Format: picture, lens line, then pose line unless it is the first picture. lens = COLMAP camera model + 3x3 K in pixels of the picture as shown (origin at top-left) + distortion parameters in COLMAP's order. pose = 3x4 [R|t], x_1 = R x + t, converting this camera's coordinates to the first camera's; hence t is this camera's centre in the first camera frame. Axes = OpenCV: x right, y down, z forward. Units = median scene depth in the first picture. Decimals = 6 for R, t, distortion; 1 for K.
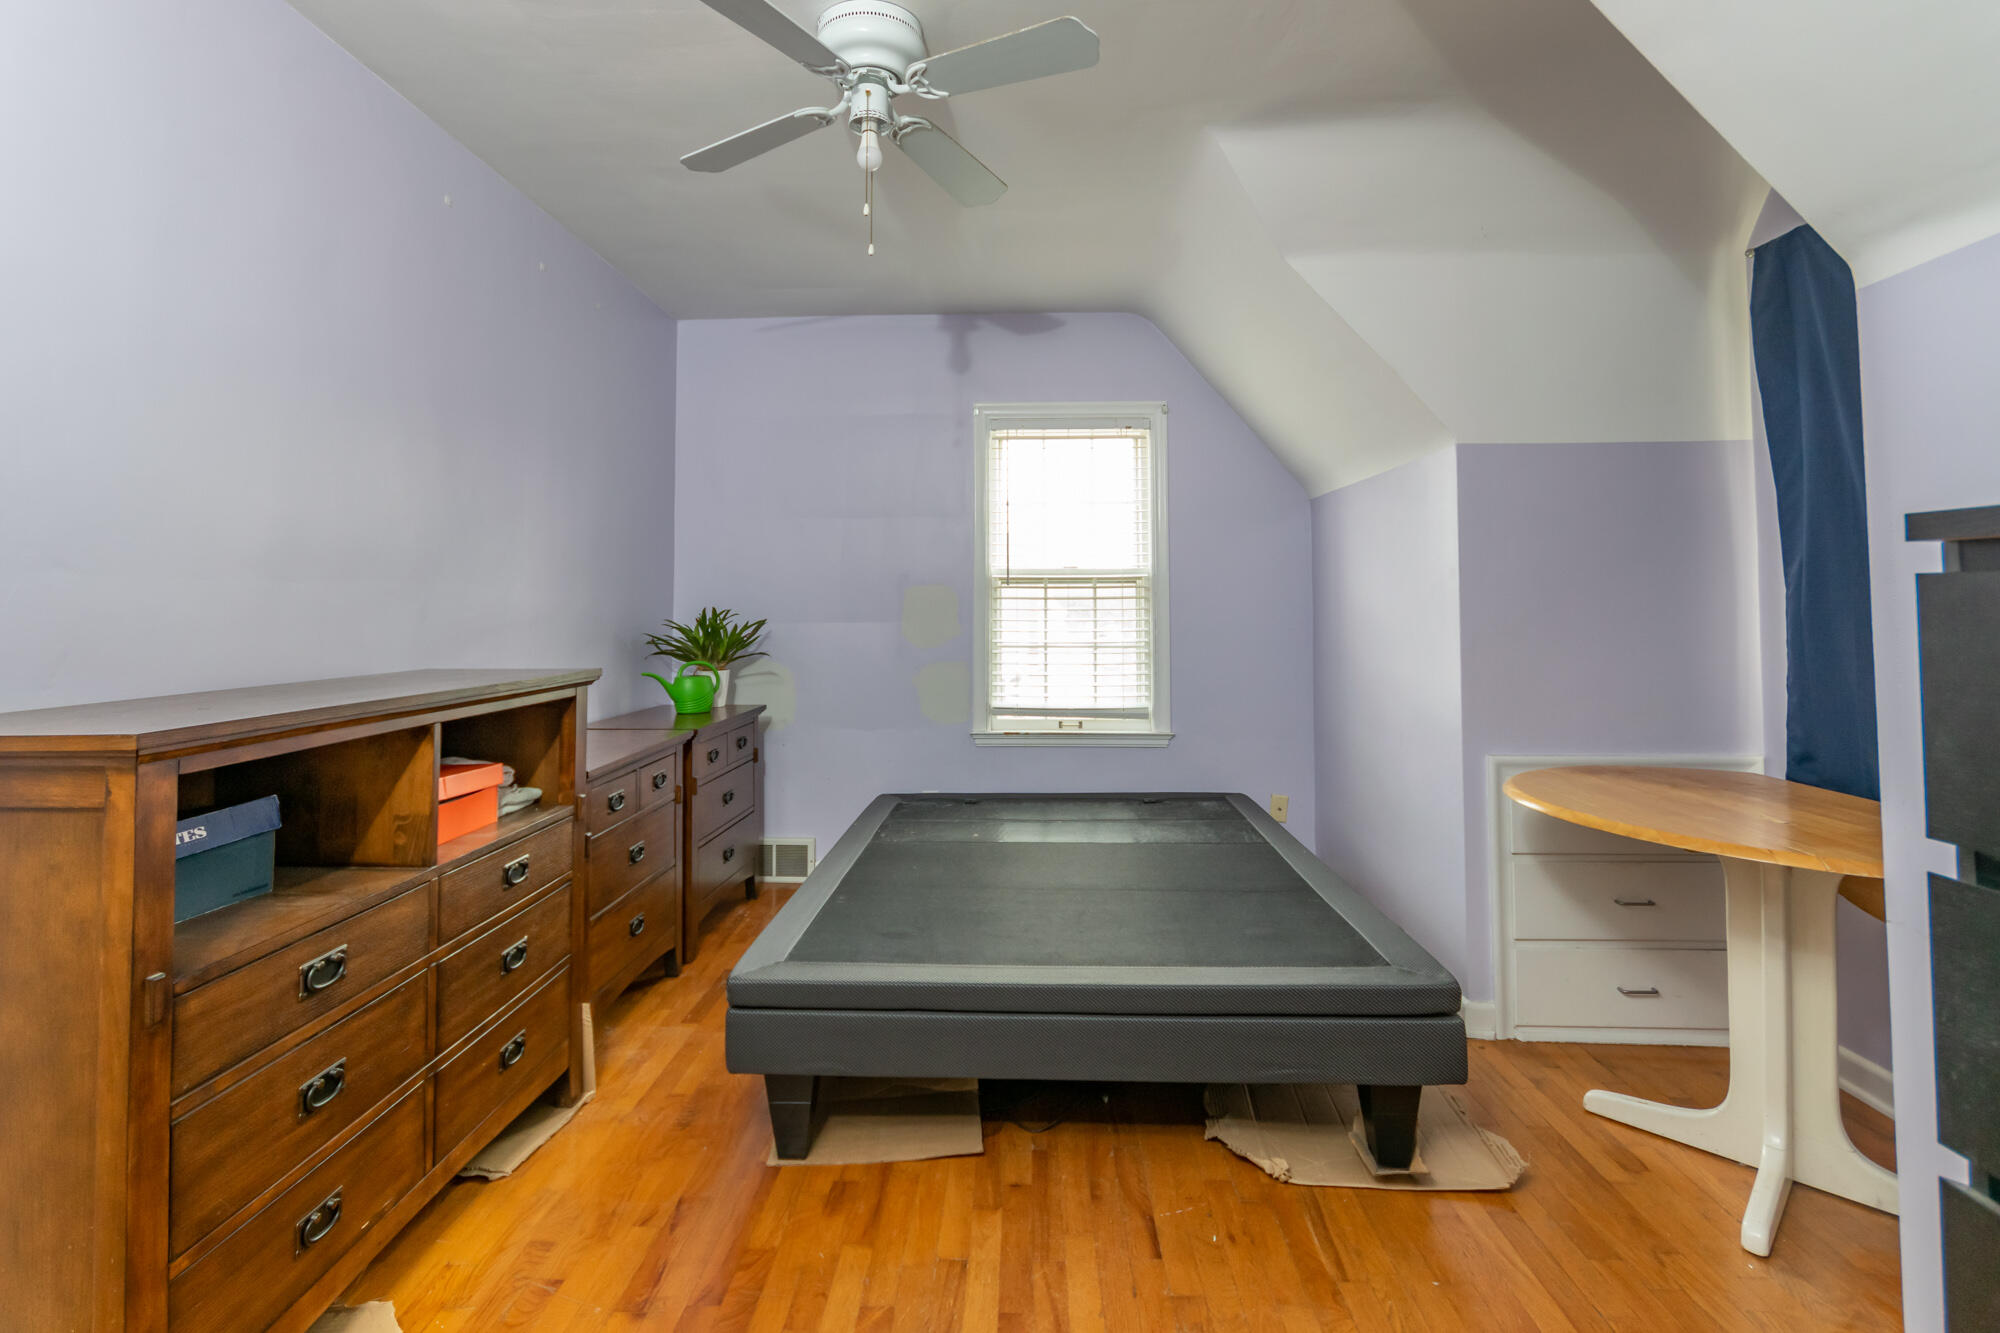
lens RADIAL K [[920.8, 0, 931.5], [0, 920.8, 583.8], [0, 0, 1]] dist [-0.014368, 0.000383]
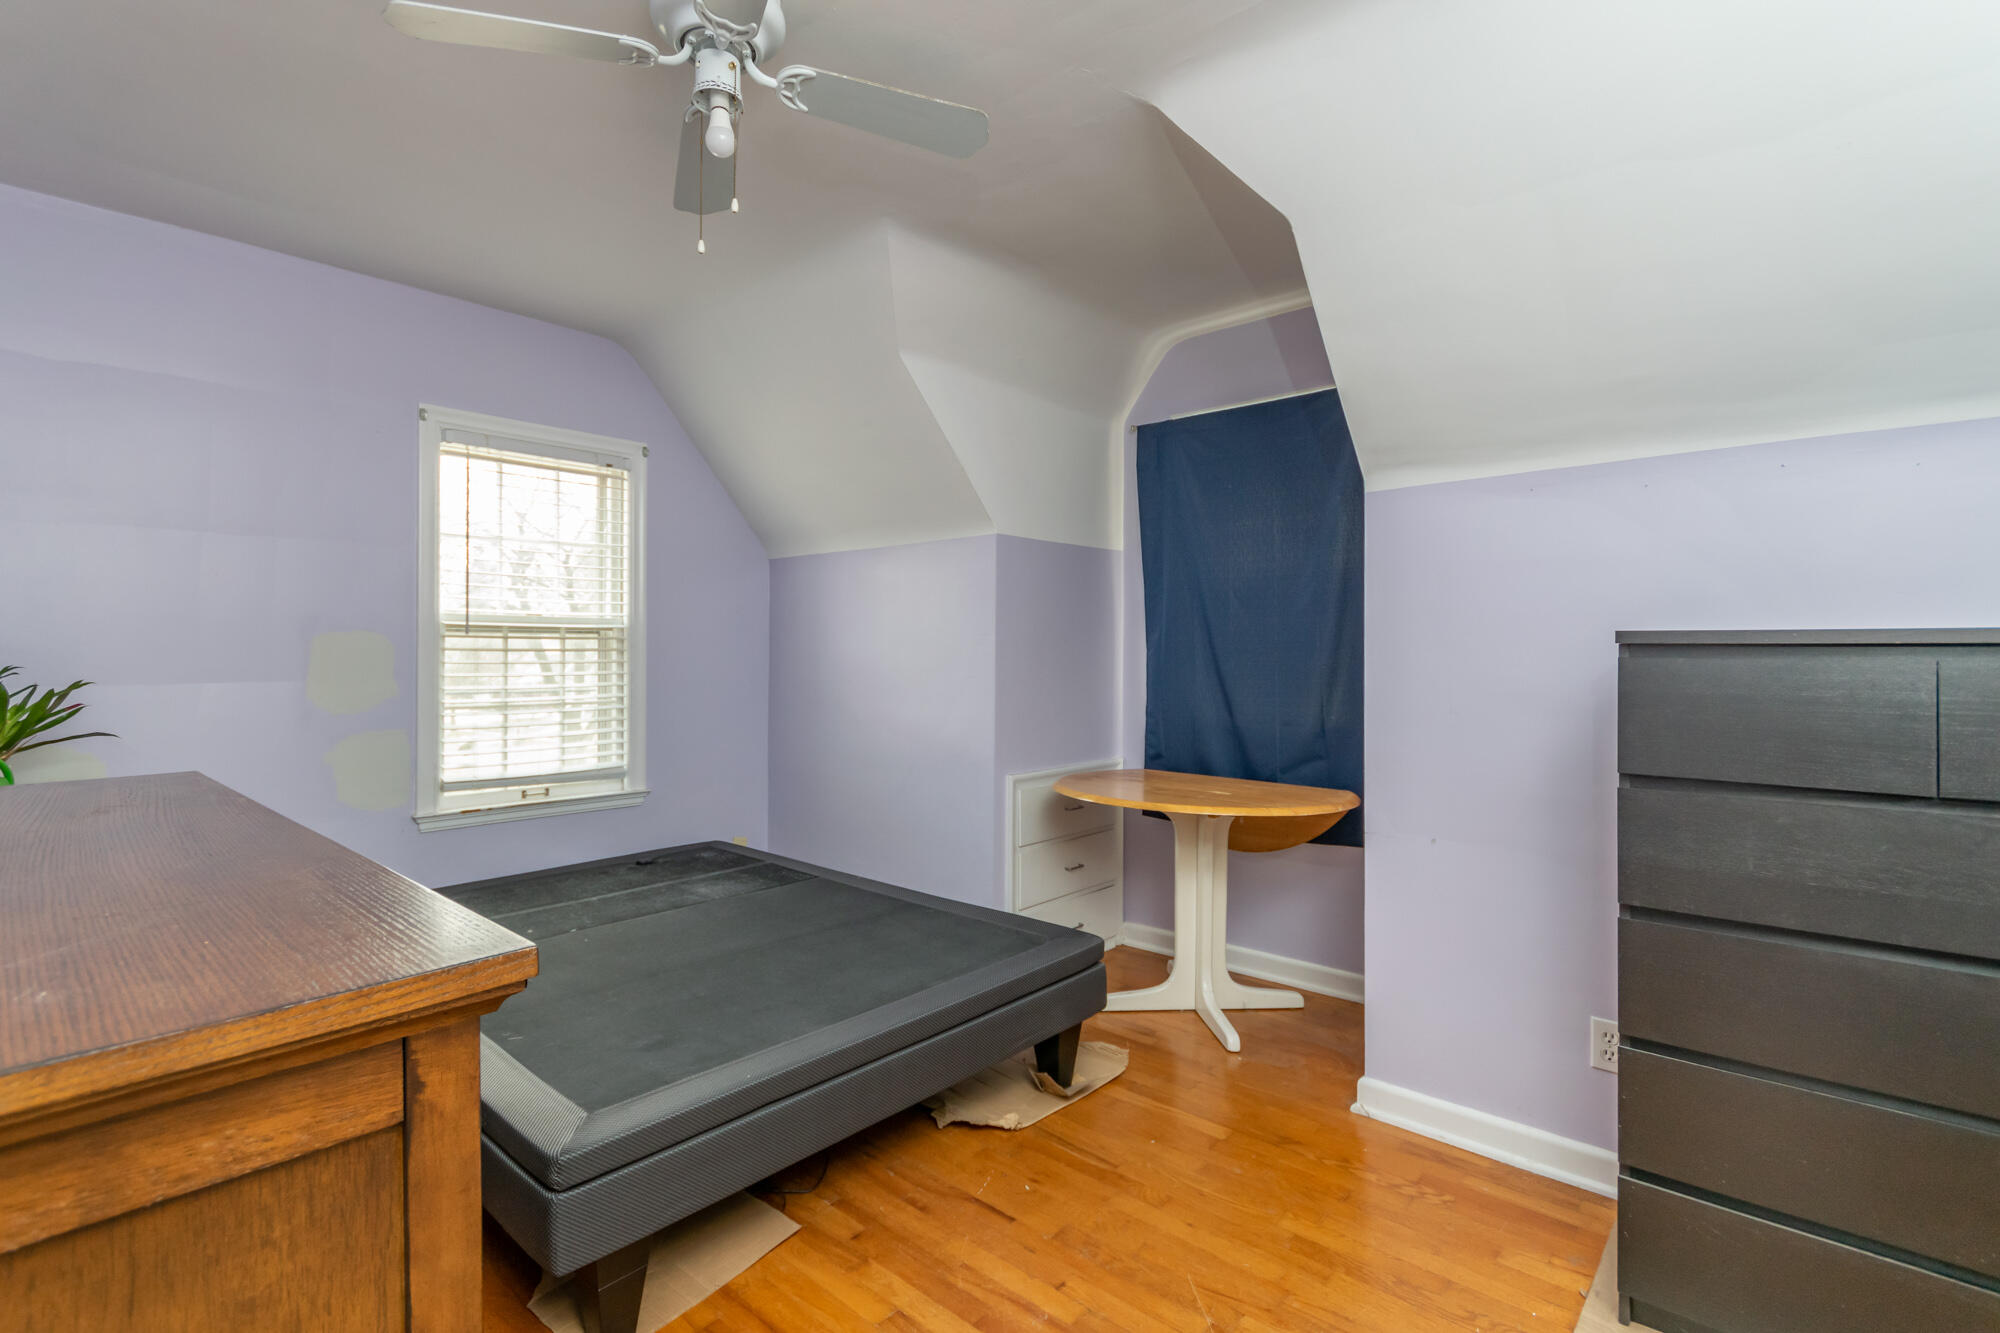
lens RADIAL K [[920.8, 0, 992.7], [0, 920.8, 657.1], [0, 0, 1]] dist [-0.014368, 0.000383]
pose [[0.634924, -0.000459, 0.772574, -0.424976], [-0.021289, 0.999610, 0.018090, -0.004327], [-0.772281, -0.027934, 0.634666, 0.183384]]
